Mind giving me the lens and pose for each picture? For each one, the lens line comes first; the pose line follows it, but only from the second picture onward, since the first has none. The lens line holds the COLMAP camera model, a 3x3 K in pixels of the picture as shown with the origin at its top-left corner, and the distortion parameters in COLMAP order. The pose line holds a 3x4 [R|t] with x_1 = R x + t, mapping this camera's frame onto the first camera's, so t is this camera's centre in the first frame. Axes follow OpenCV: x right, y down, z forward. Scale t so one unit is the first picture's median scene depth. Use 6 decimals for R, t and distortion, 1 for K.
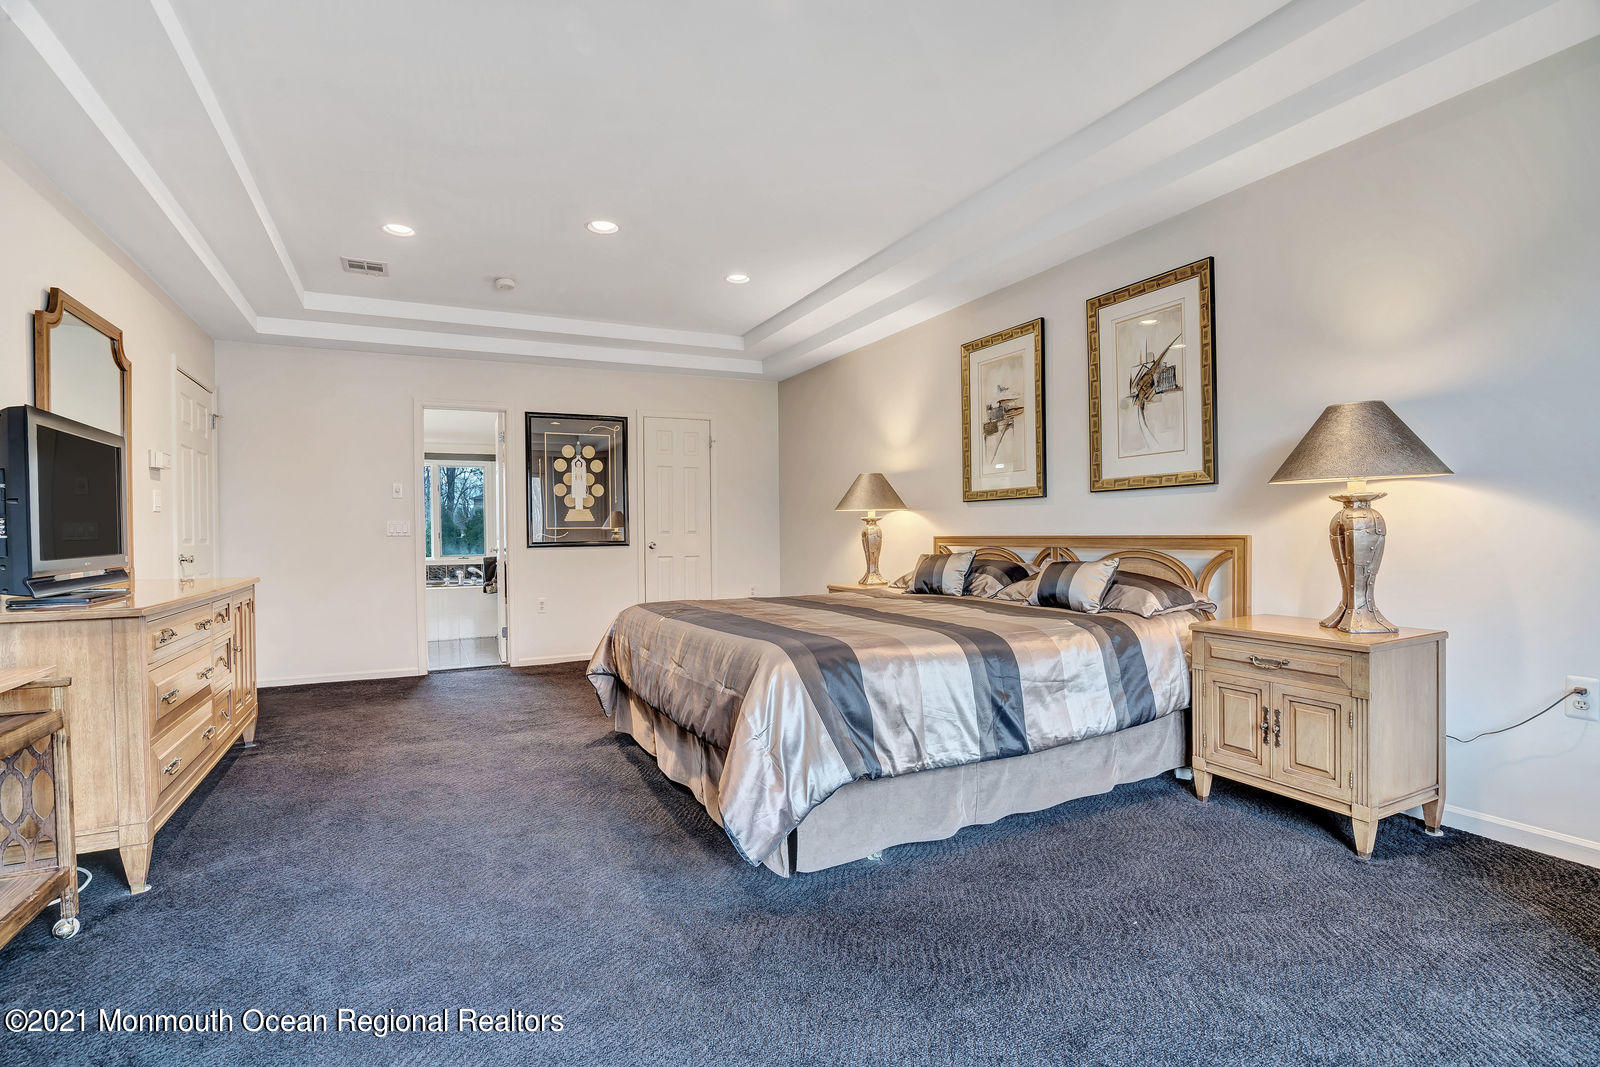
lens RADIAL K [[731.9, 0, 805.0], [0, 731.9, 533.2], [0, 0, 1]] dist [-0.009255, 0.000813]
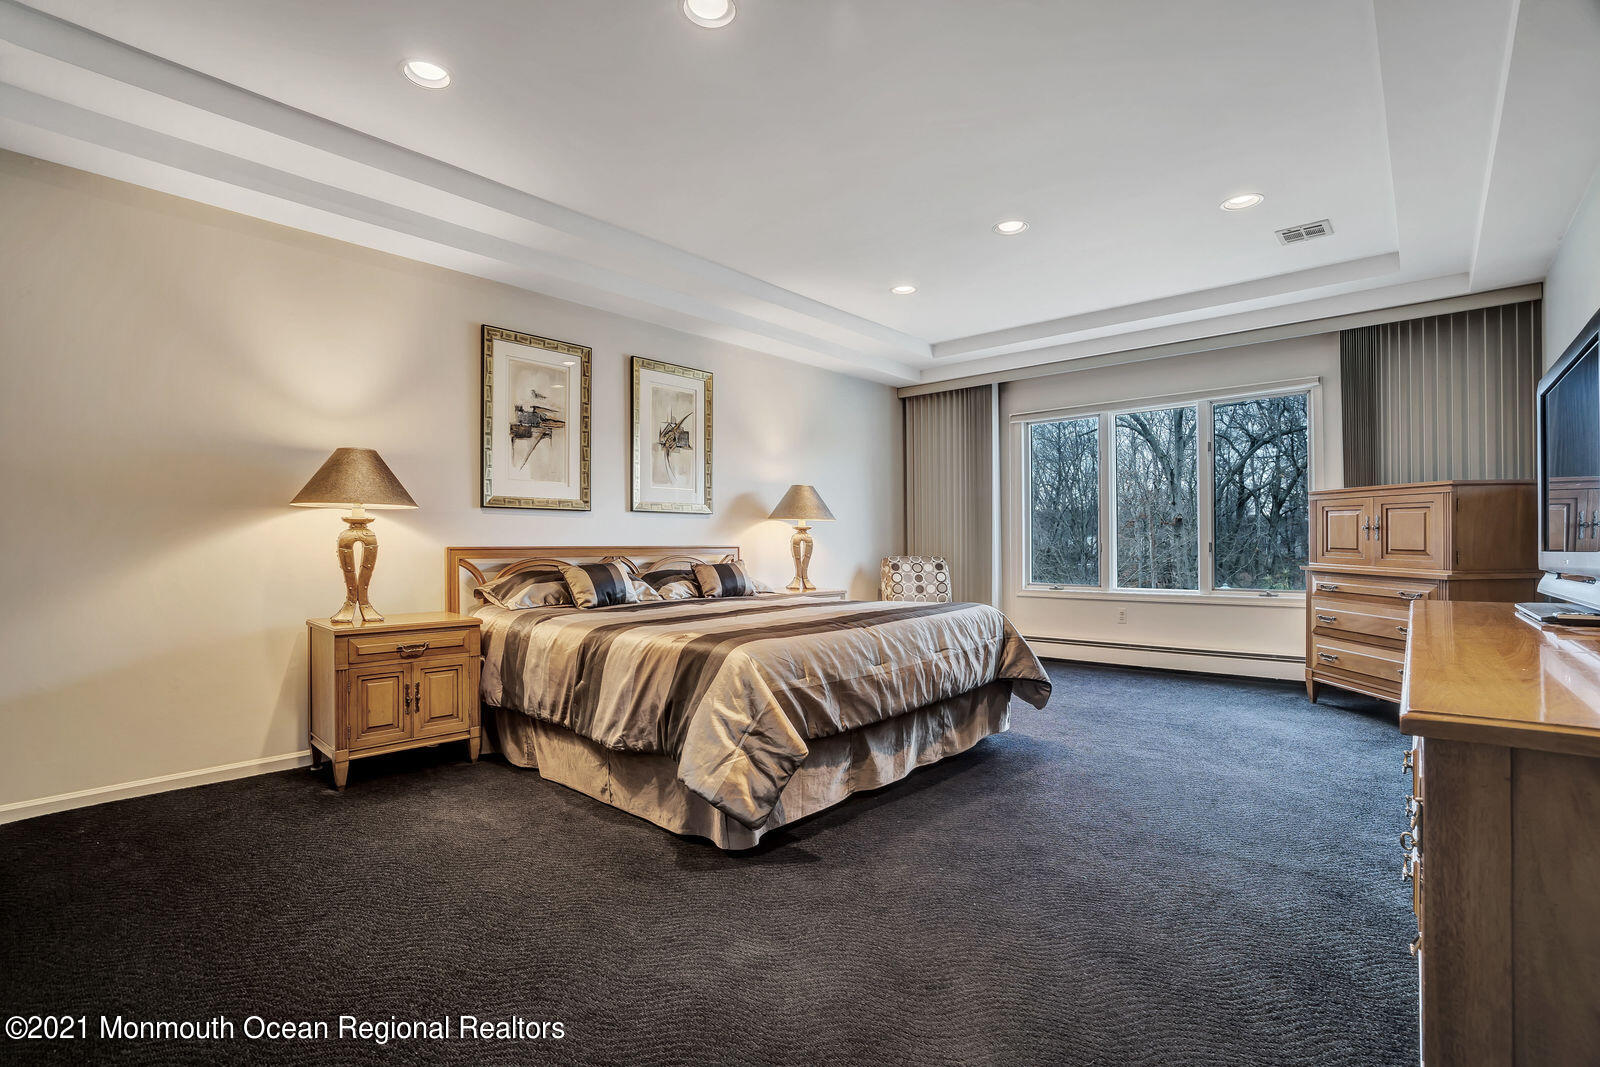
lens RADIAL K [[731.9, 0, 804.1], [0, 731.9, 536.1], [0, 0, 1]] dist [-0.009255, 0.000813]
pose [[-0.353091, 0.022911, 0.935308, -0.757021], [0.013918, 0.999718, -0.019235, 0.011678], [-0.935486, 0.006226, -0.353310, 1.023523]]
